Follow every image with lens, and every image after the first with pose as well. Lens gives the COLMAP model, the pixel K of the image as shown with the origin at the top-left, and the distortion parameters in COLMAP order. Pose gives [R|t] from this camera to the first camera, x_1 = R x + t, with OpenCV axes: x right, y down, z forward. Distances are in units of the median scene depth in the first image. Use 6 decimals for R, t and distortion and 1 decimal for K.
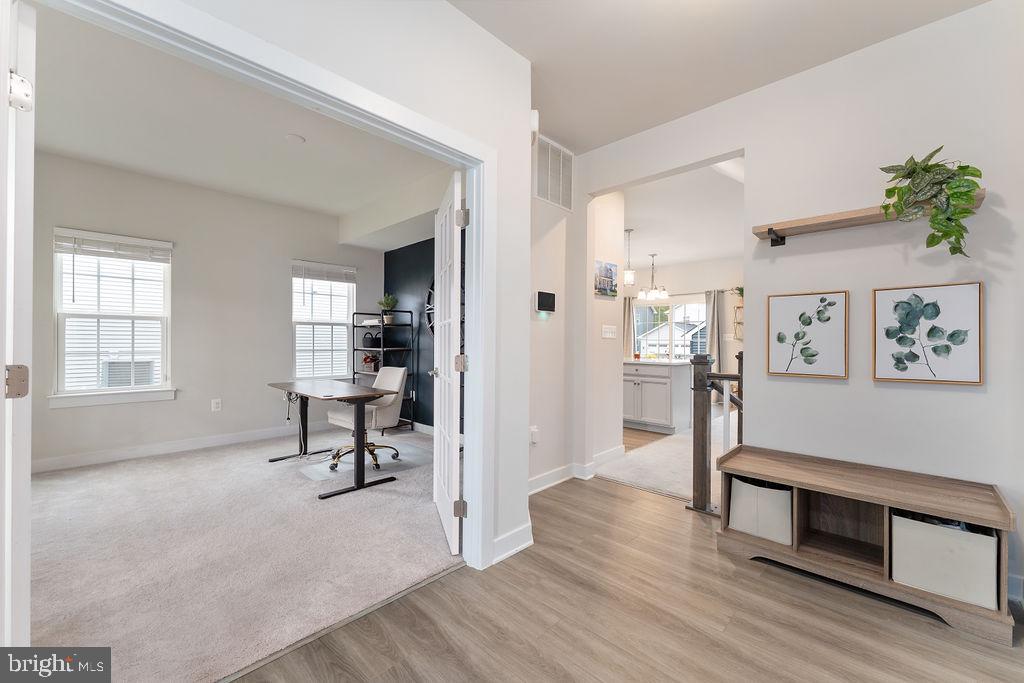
lens RADIAL K [[407.3, 0, 512.0], [0, 407.3, 341.5], [0, 0, 1]] dist [0.000479, 0.000062]
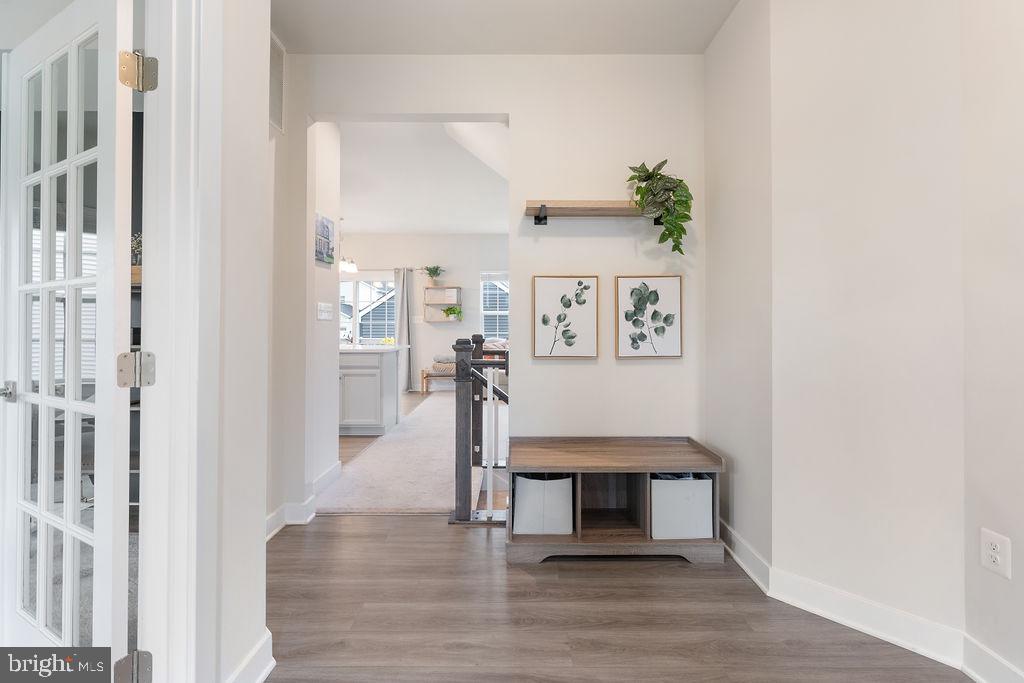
lens RADIAL K [[465.8, 0, 513.4], [0, 465.8, 321.6], [0, 0, 1]] dist [0.001417, 0.000095]
pose [[0.720362, 0.001785, 0.693596, -0.172172], [0.002151, 0.999986, -0.004807, 0.000126], [-0.693595, 0.004955, 0.720348, 0.268837]]
